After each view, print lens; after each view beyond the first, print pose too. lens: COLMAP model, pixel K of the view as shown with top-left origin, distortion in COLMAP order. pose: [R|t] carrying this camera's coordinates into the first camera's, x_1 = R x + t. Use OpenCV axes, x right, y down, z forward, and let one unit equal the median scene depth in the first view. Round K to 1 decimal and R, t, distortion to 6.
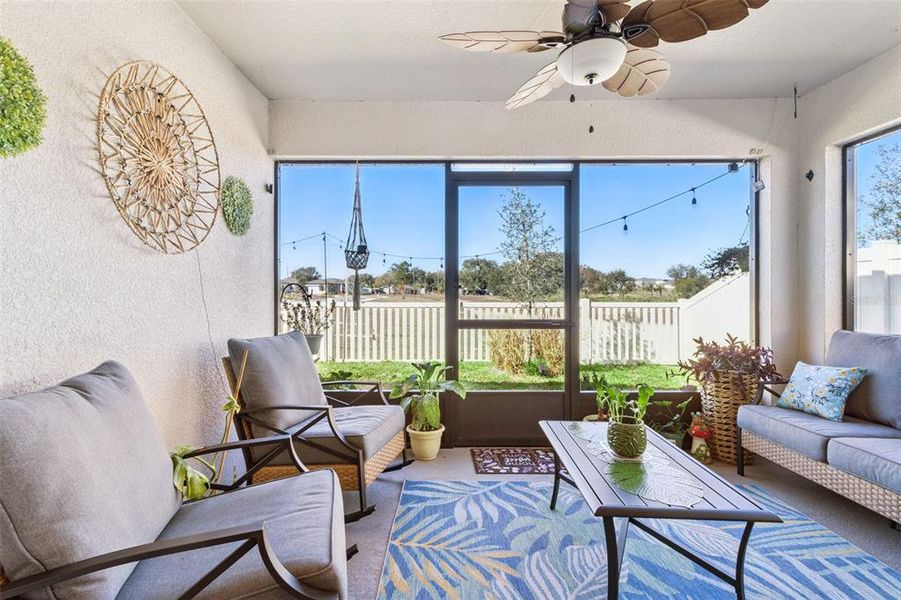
lens RADIAL K [[500.6, 0, 442.5], [0, 500.6, 281.3], [0, 0, 1]] dist [0.002118, 0.001029]
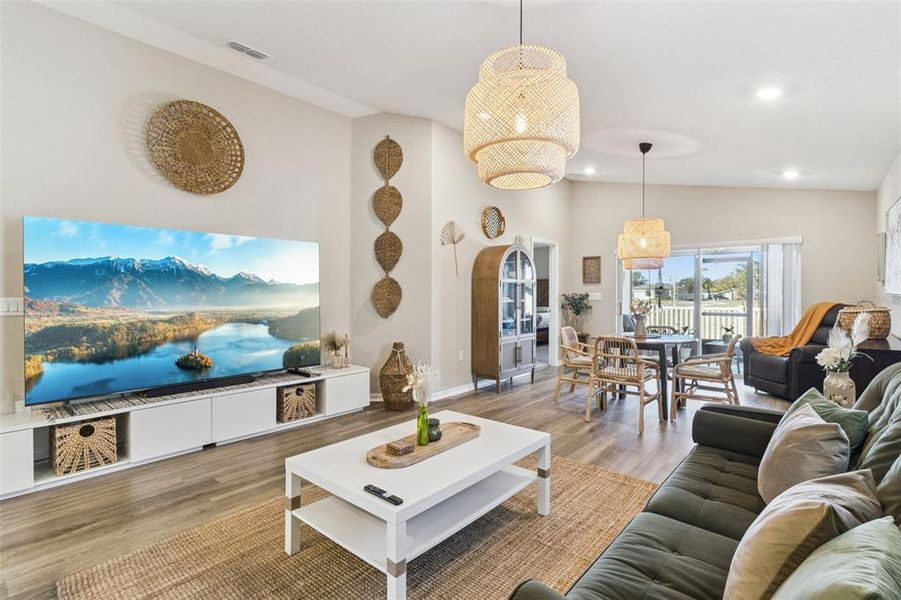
lens RADIAL K [[439.8, 0, 443.3], [0, 439.8, 294.5], [0, 0, 1]] dist [-0.002939, -0.000352]
pose [[0.782168, -0.001007, -0.623067, 0.434892], [0.010354, 0.999882, 0.011382, -0.063215], [0.622982, -0.015354, 0.782085, -1.756424]]
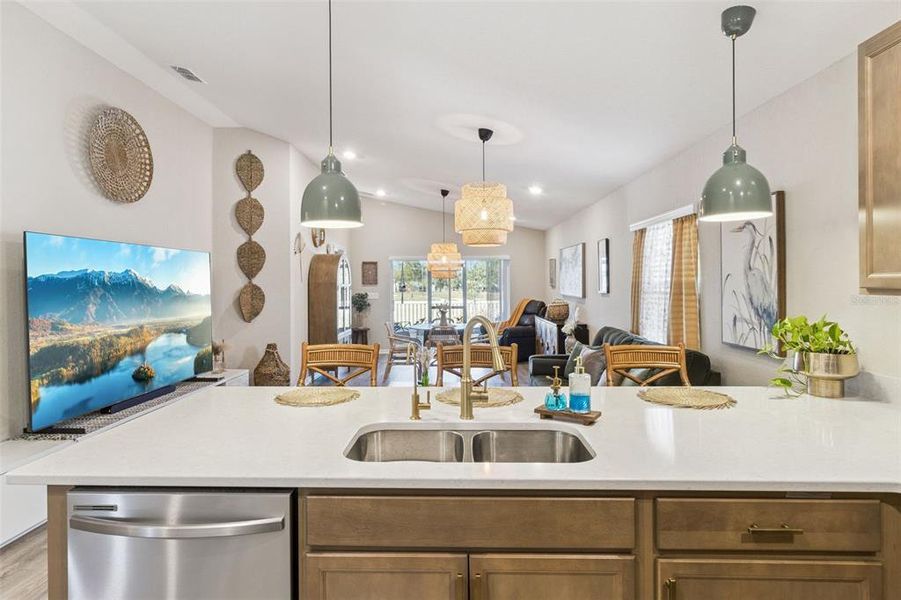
lens RADIAL K [[500.6, 0, 442.5], [0, 500.6, 281.3], [0, 0, 1]] dist [0.002118, 0.001029]
pose [[0.999878, -0.007503, 0.013722, 0.059483], [0.007417, 0.999953, 0.006279, -0.116708], [-0.013769, -0.006176, 0.999886, -2.454735]]
